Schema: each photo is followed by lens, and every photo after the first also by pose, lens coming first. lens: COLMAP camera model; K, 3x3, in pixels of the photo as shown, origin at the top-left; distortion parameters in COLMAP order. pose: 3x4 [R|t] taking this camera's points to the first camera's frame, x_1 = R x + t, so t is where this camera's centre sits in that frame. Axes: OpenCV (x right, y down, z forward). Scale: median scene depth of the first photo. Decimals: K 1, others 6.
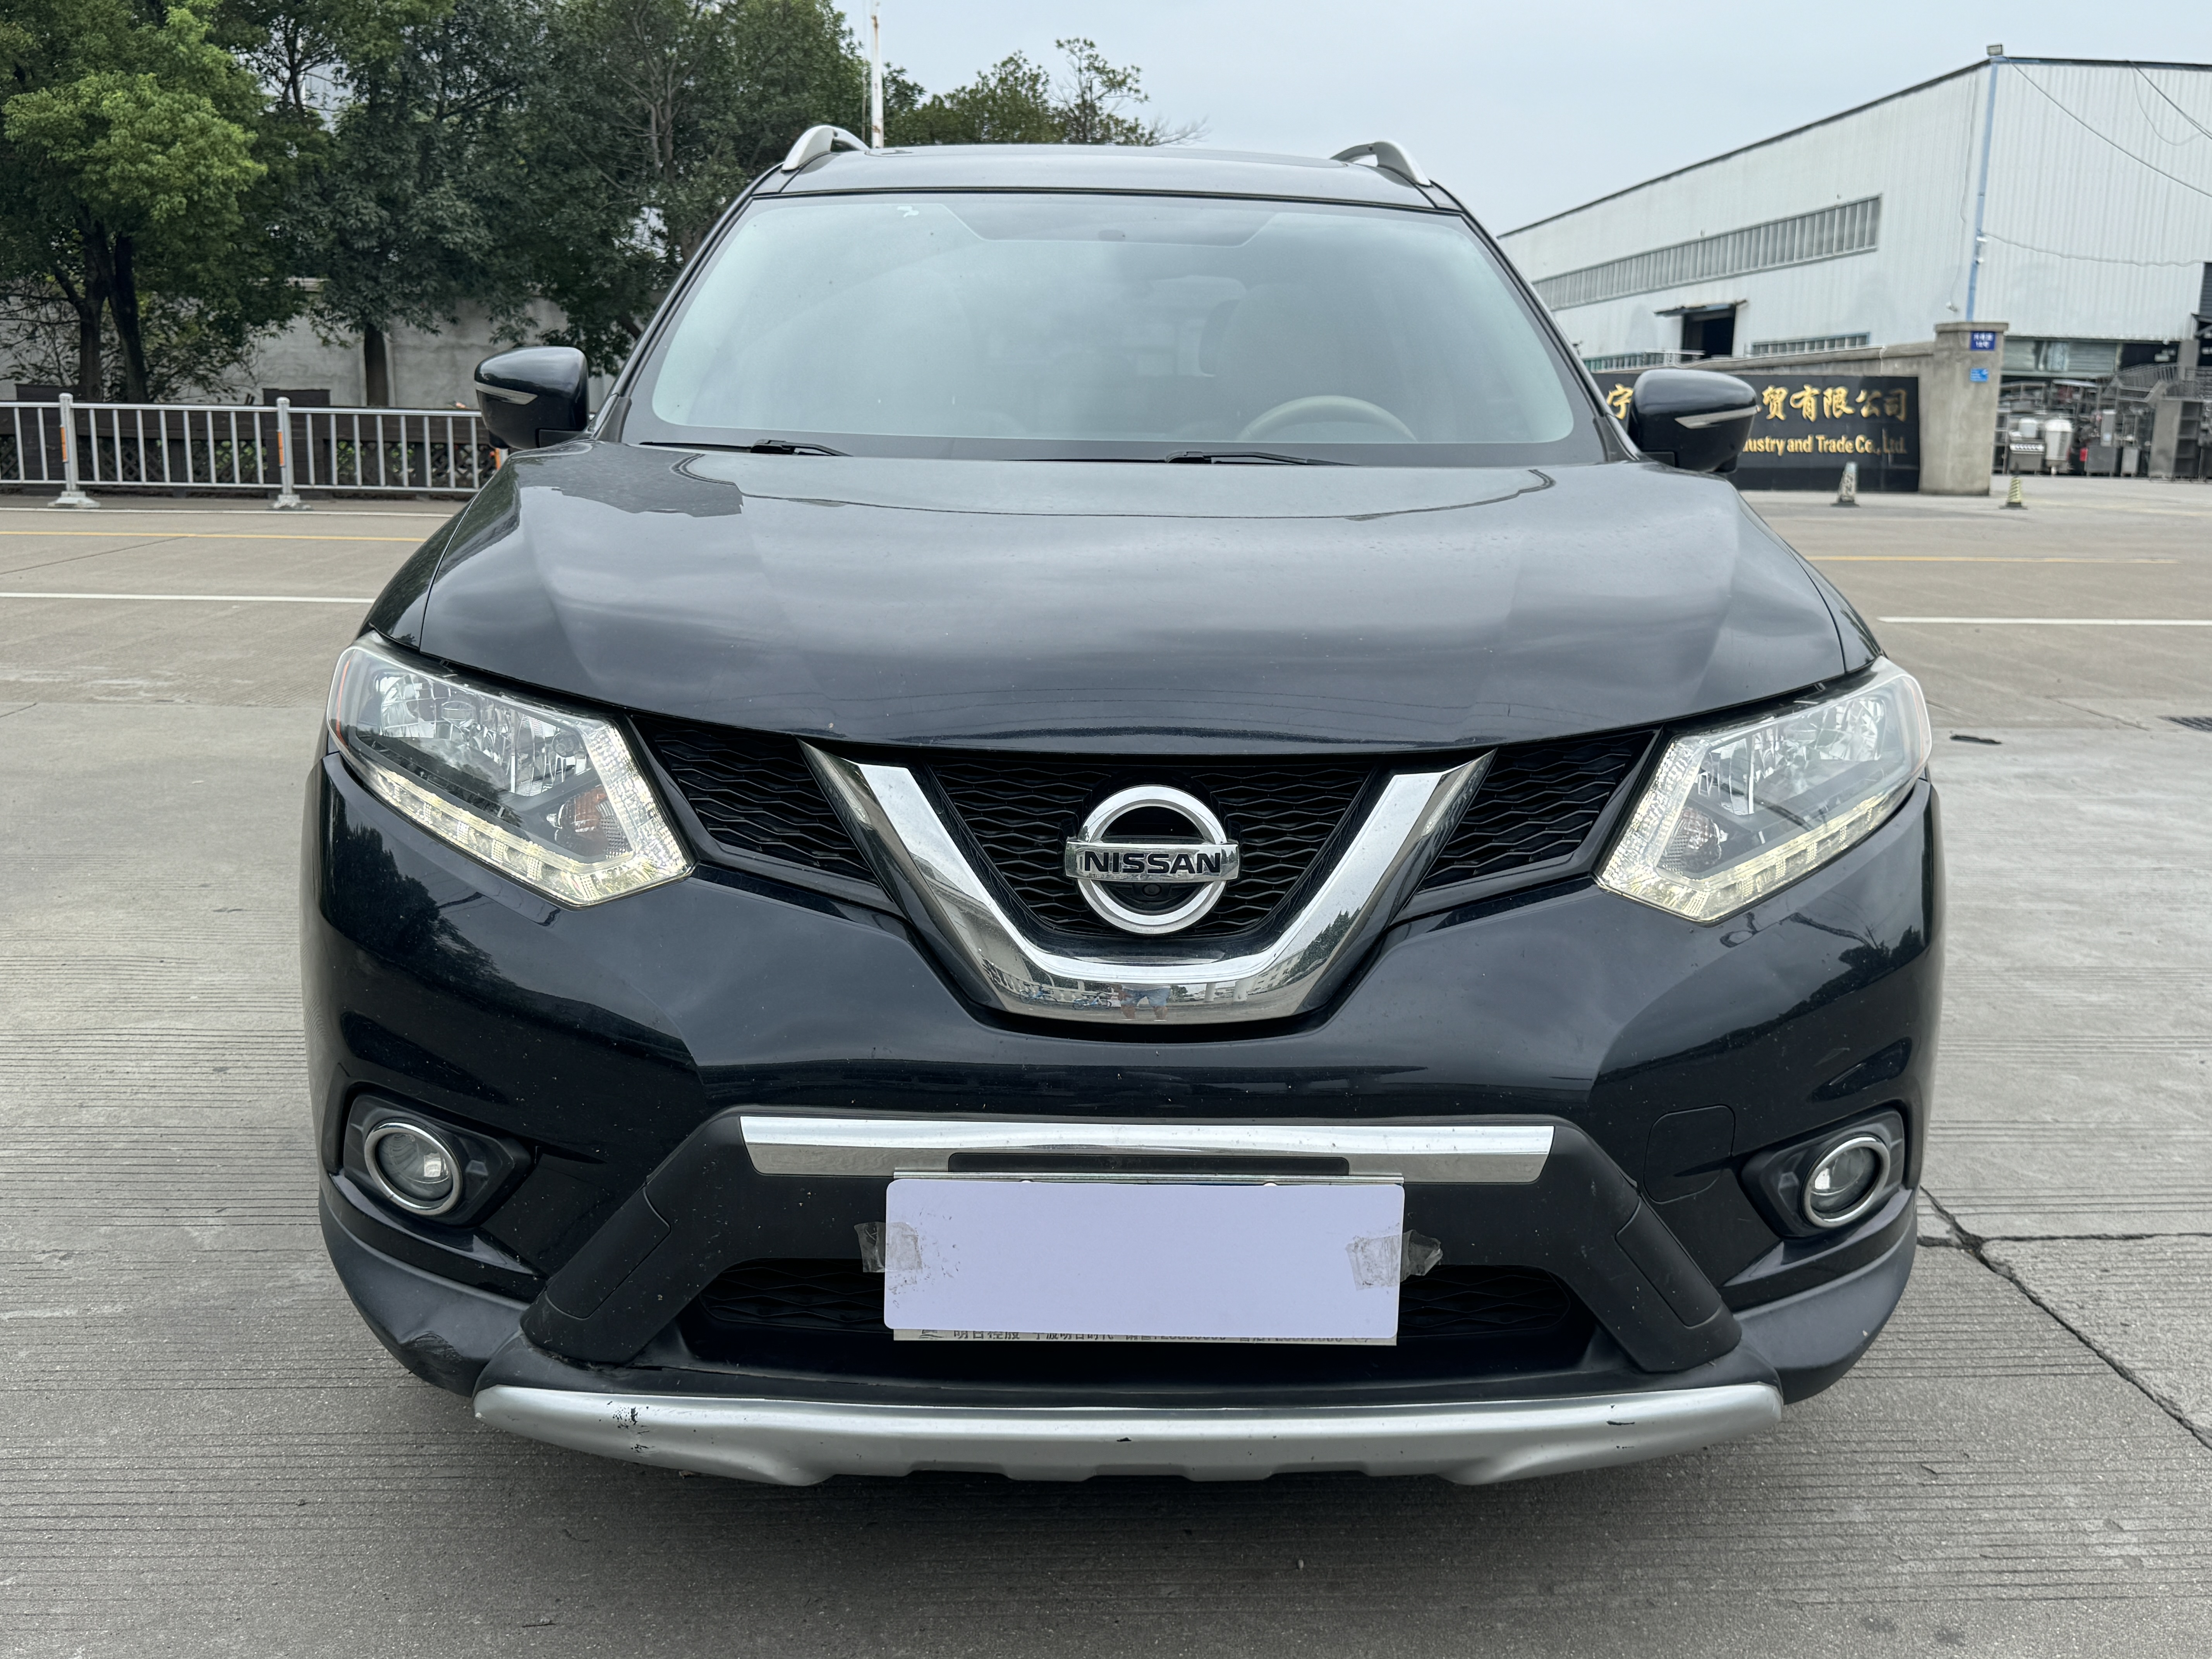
lens RADIAL K [[2060.9, 0, 1106.0], [0, 2060.9, 829.5], [0, 0, 1]] dist [0.078688, -0.132833]
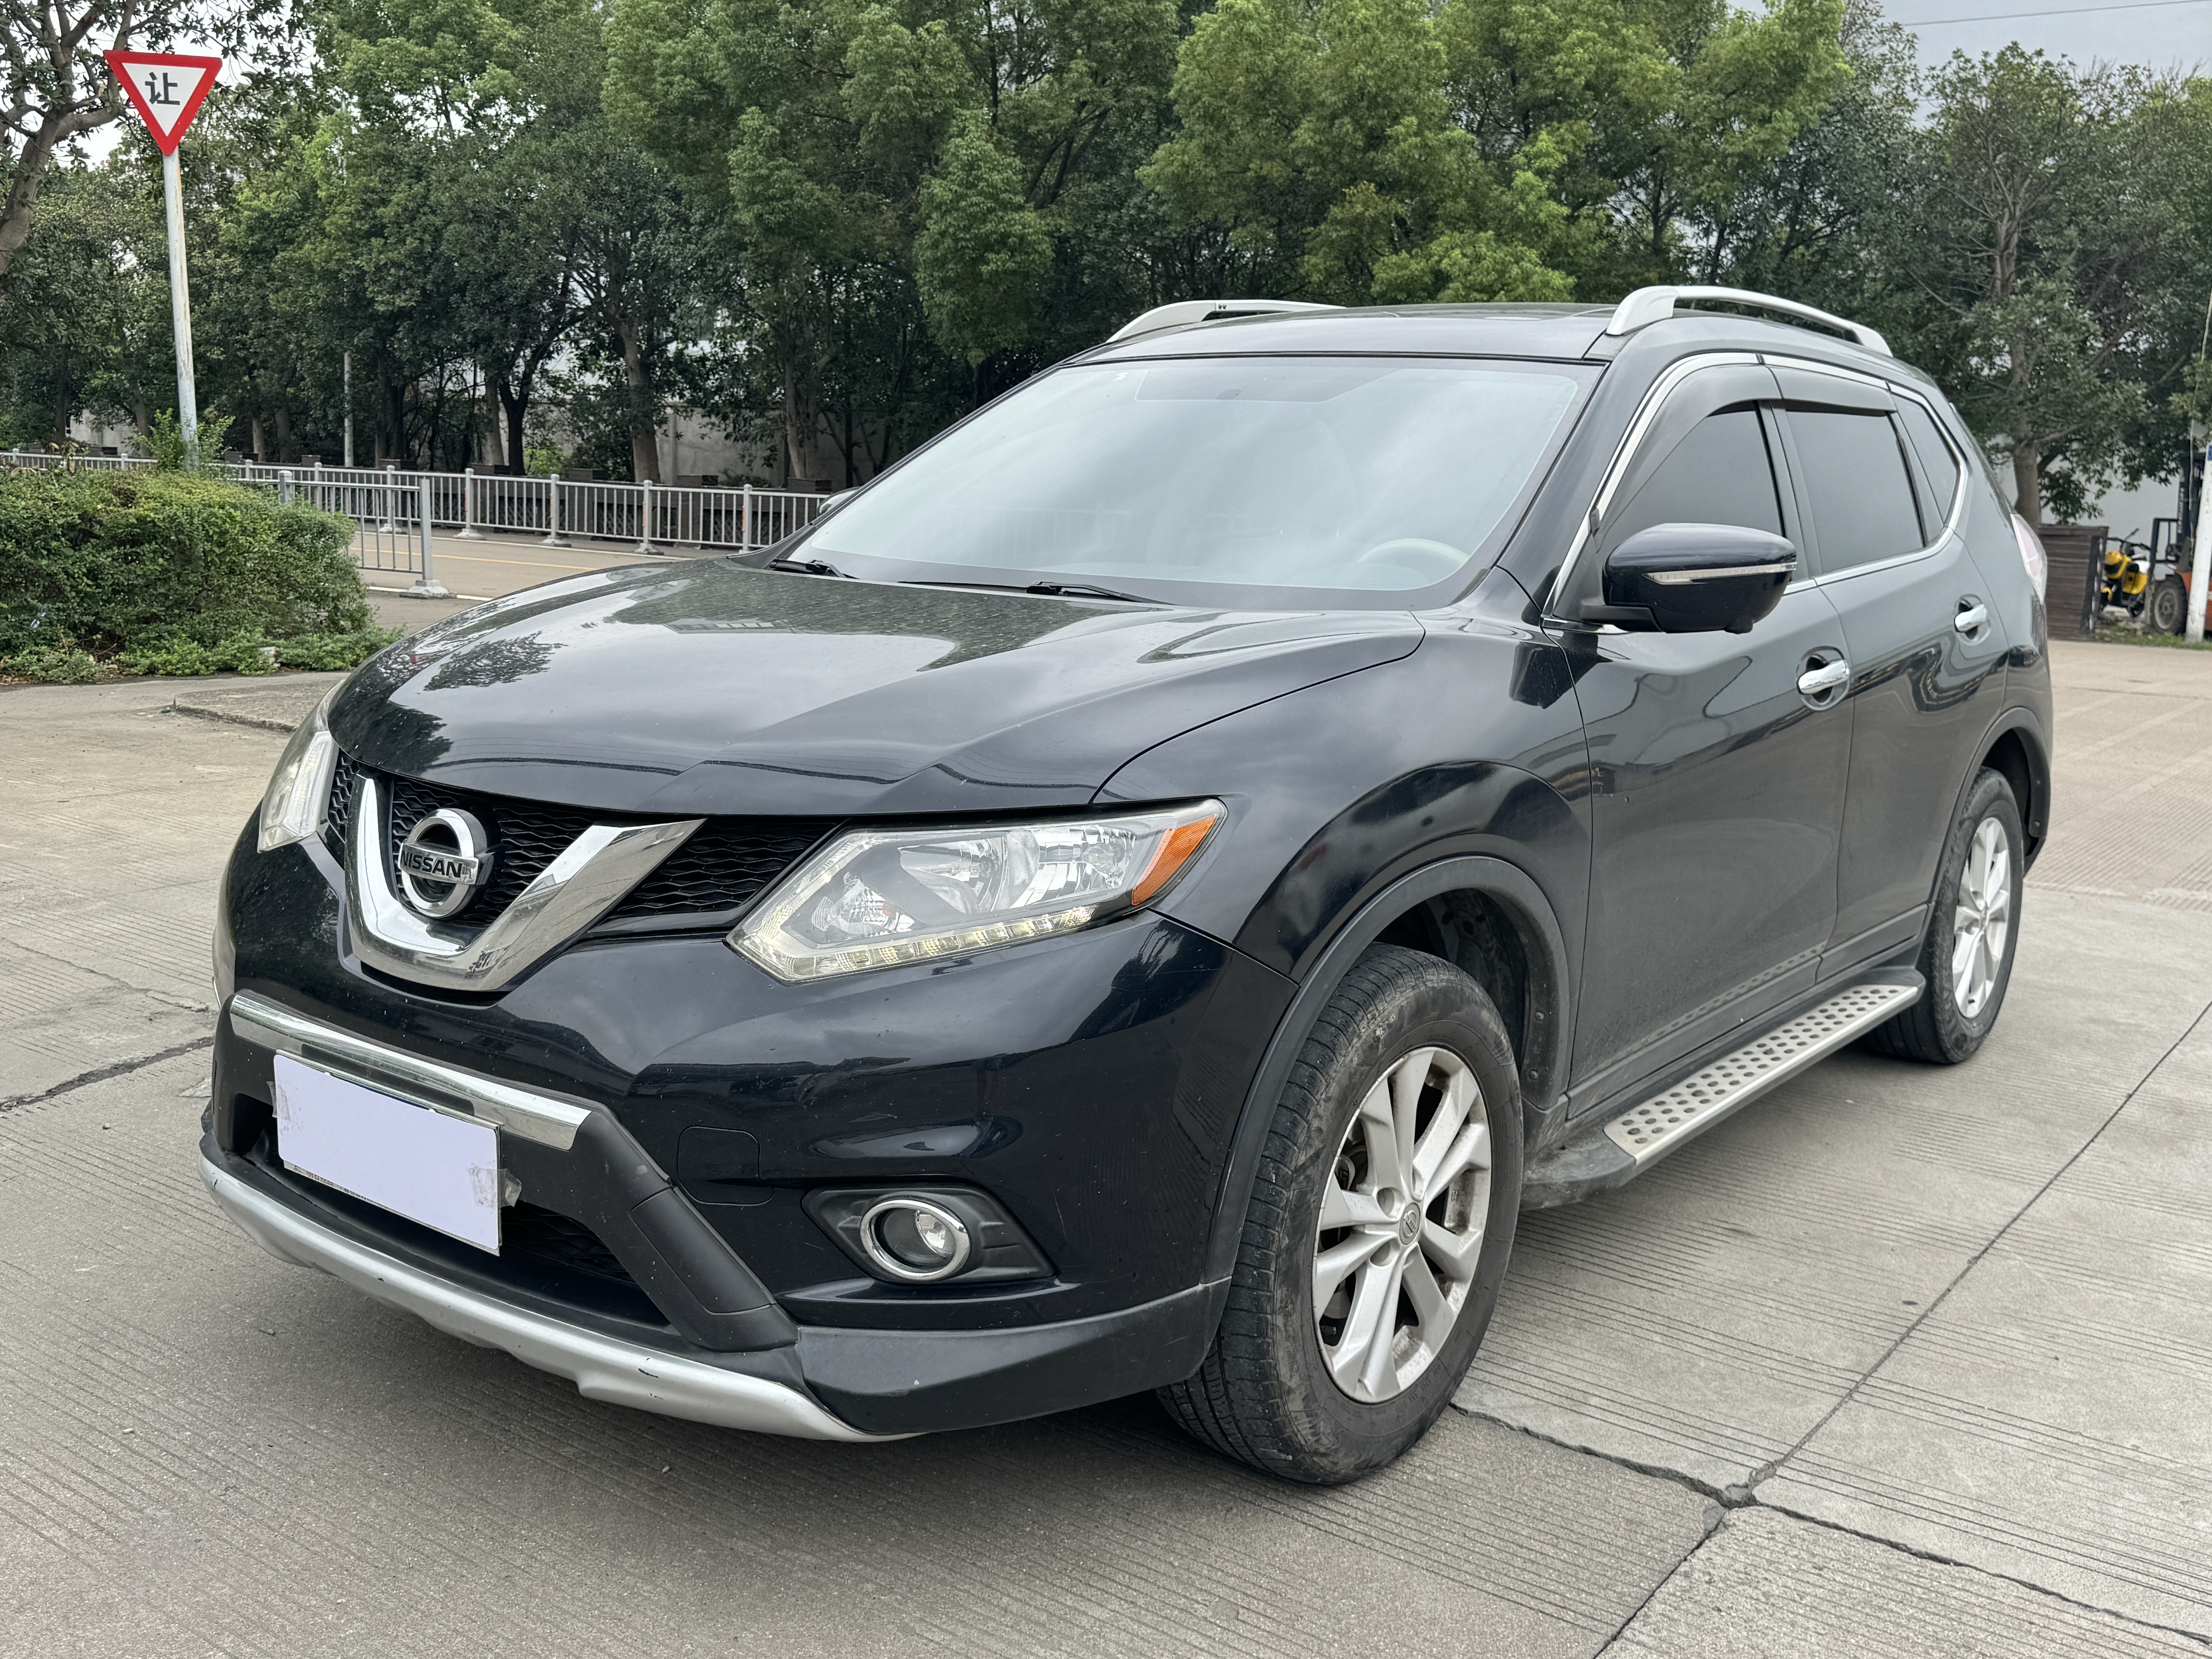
lens RADIAL K [[2060.9, 0, 1106.0], [0, 2060.9, 829.5], [0, 0, 1]] dist [0.078688, -0.132833]
pose [[0.768881, 0.115168, -0.628934, 1.146101], [-0.149190, 0.988808, -0.001321, -0.066398], [0.621743, 0.094847, 0.777458, 0.185290]]
